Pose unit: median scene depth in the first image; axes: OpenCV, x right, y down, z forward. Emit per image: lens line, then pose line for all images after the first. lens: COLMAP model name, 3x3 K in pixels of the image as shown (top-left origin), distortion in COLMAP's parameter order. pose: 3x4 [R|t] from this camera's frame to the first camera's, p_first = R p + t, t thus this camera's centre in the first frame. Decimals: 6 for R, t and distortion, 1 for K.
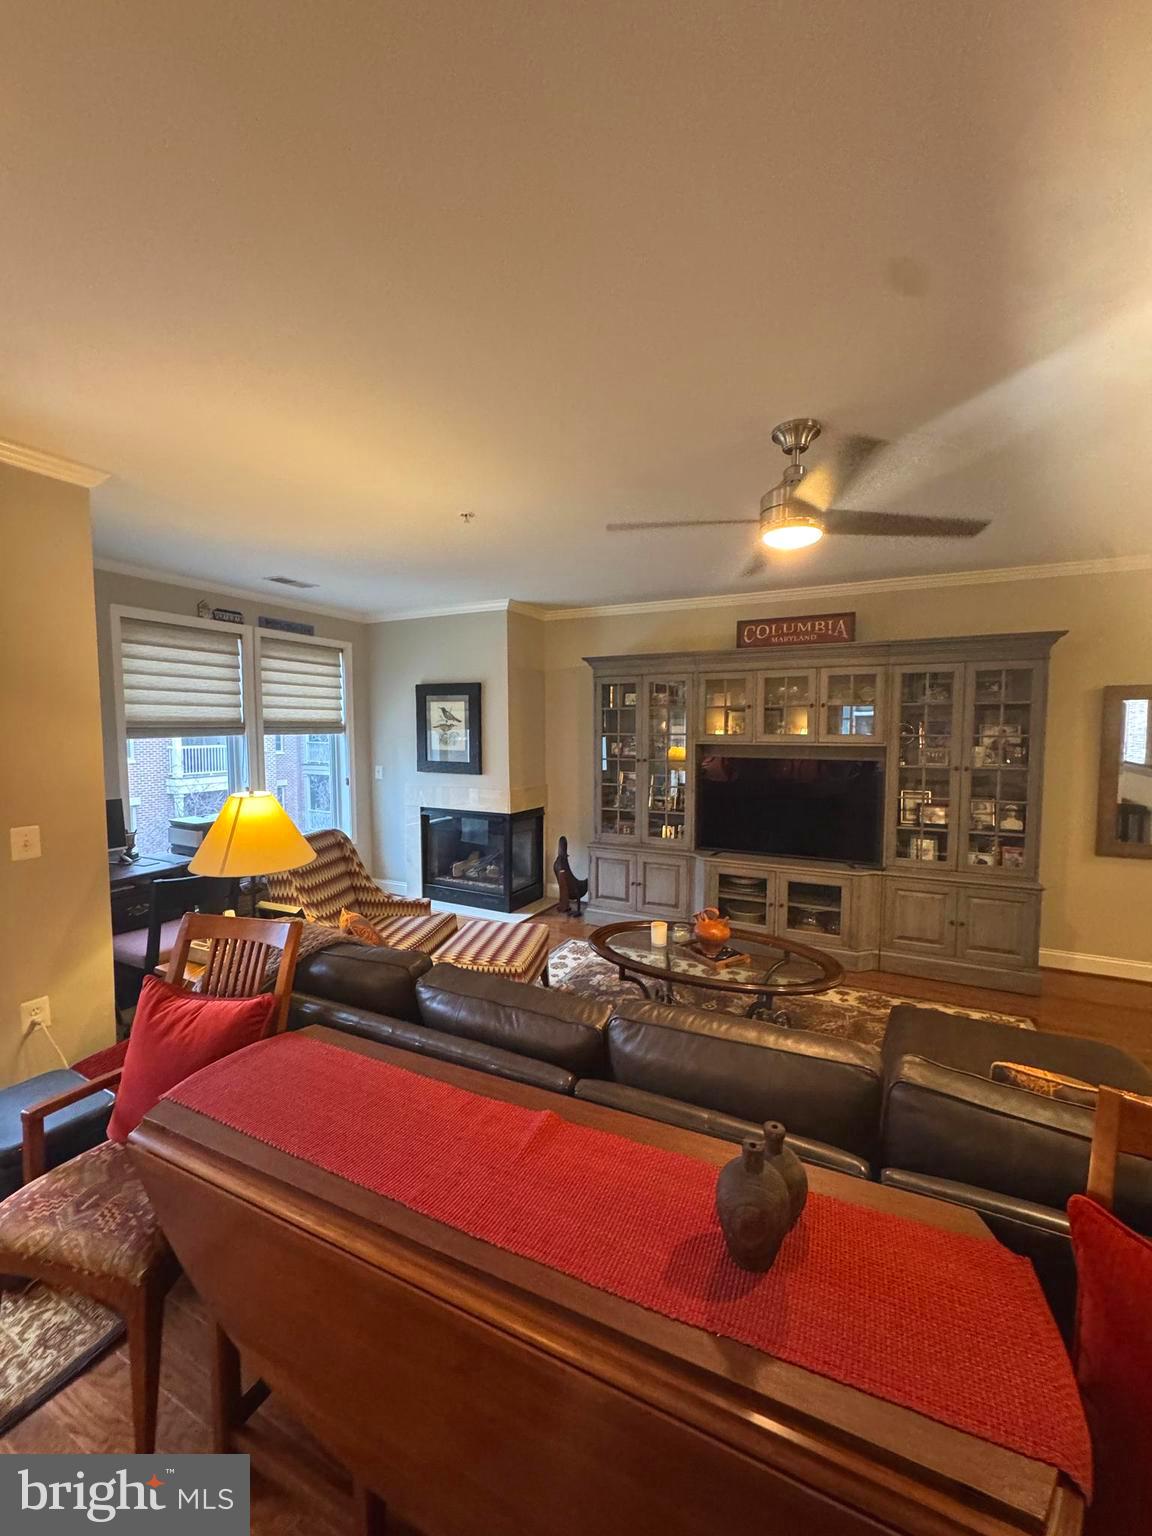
lens RADIAL K [[610.8, 0, 580.7], [0, 610.8, 769.6], [0, 0, 1]] dist [-0.001469, 0.000582]
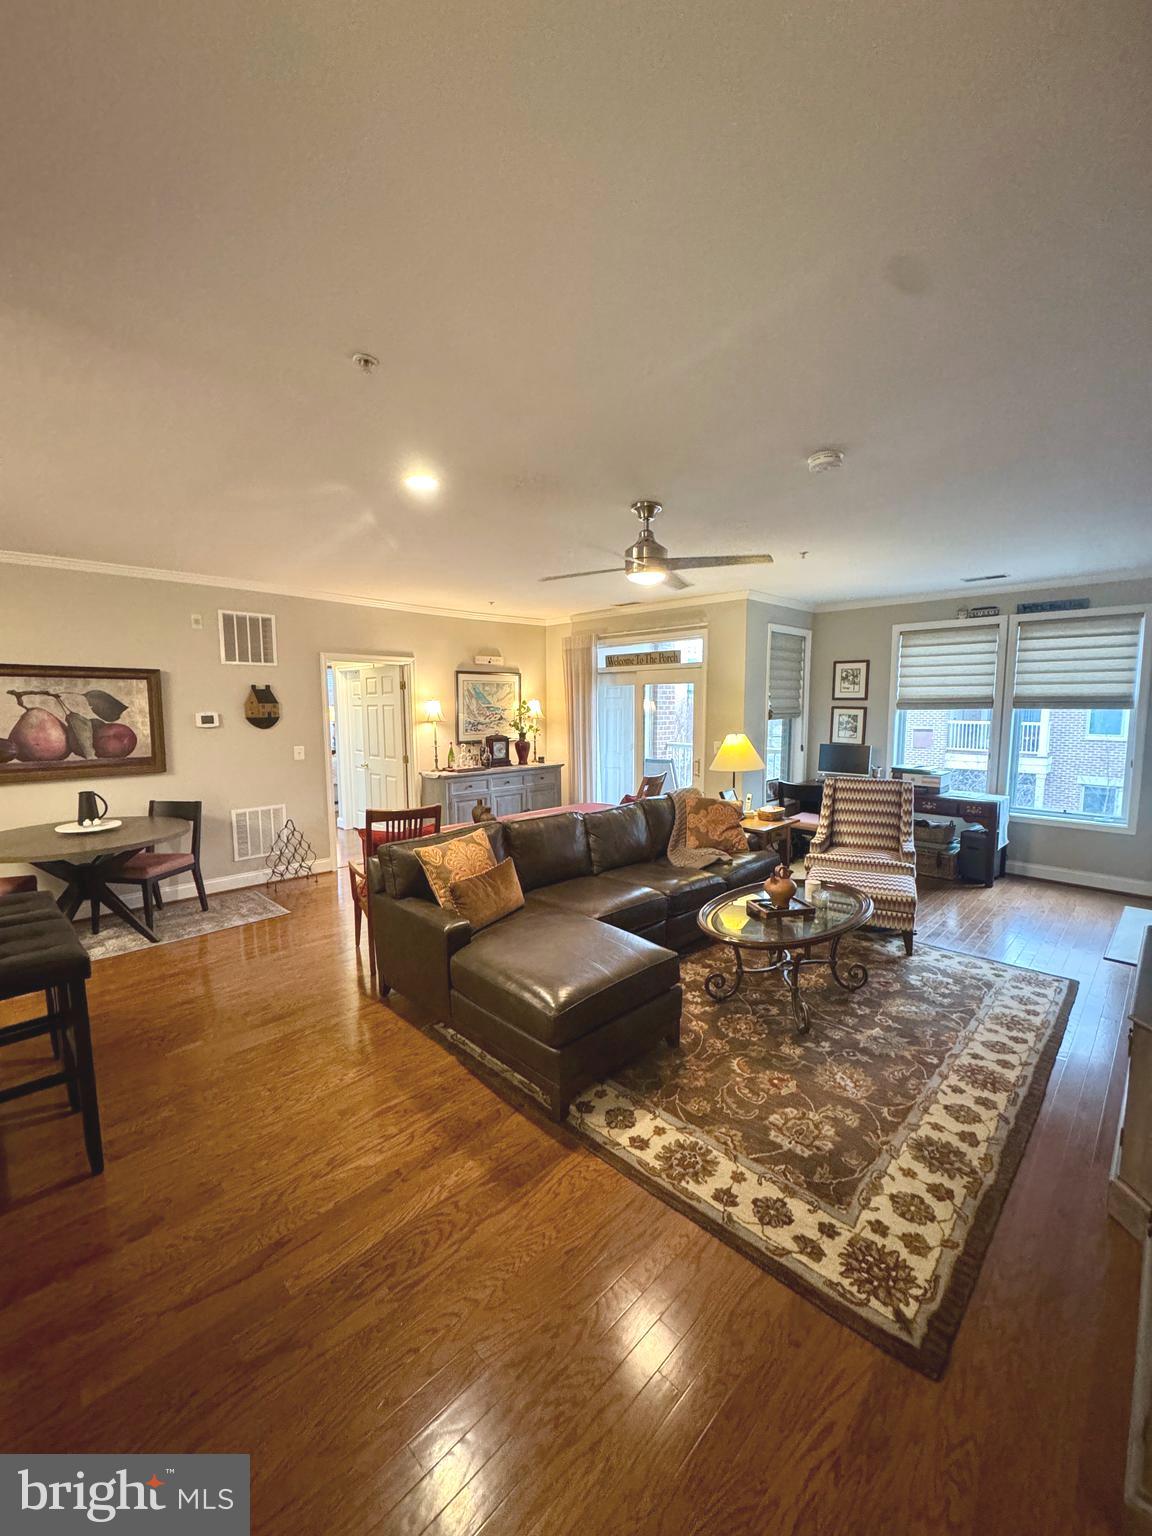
lens RADIAL K [[610.8, 0, 580.7], [0, 610.8, 769.6], [0, 0, 1]] dist [-0.001469, 0.000582]
pose [[-0.312137, 0.098385, -0.944929, 0.844718], [-0.067462, 0.989817, 0.125343, -0.034304], [0.947639, 0.102871, -0.302321, 0.610944]]
